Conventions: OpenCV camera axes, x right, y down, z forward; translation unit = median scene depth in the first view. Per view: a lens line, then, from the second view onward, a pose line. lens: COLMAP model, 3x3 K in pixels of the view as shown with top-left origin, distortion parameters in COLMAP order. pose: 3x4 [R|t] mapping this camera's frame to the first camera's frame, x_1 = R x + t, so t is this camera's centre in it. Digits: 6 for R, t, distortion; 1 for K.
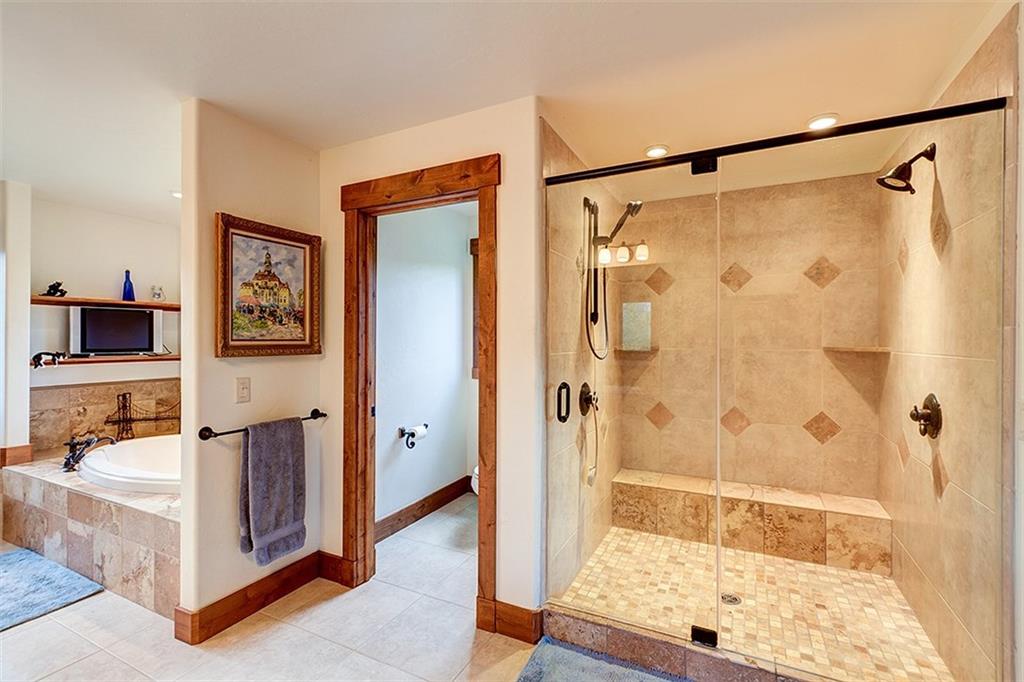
lens RADIAL K [[483.5, 0, 512.8], [0, 483.5, 341.6], [0, 0, 1]] dist [0.002633, -0.000704]
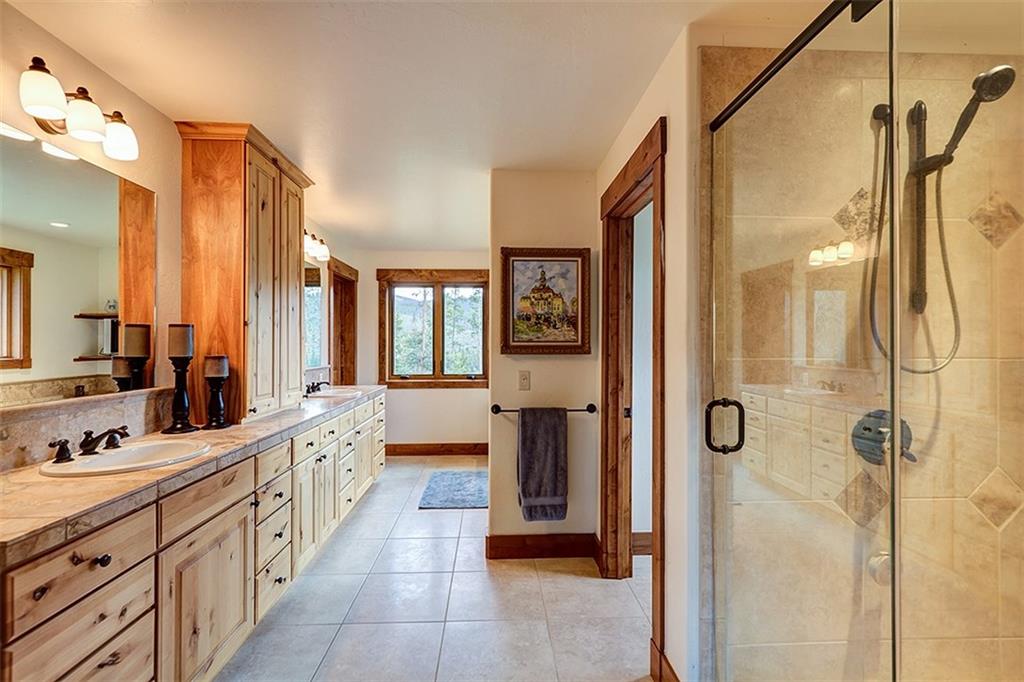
lens RADIAL K [[483.5, 0, 505.1], [0, 483.5, 341.5], [0, 0, 1]] dist [0.002633, -0.000704]
pose [[0.466490, -0.001889, -0.884524, 0.525616], [-0.003499, 0.999986, -0.003980, 0.002071], [0.884519, 0.004951, 0.466477, 0.338373]]
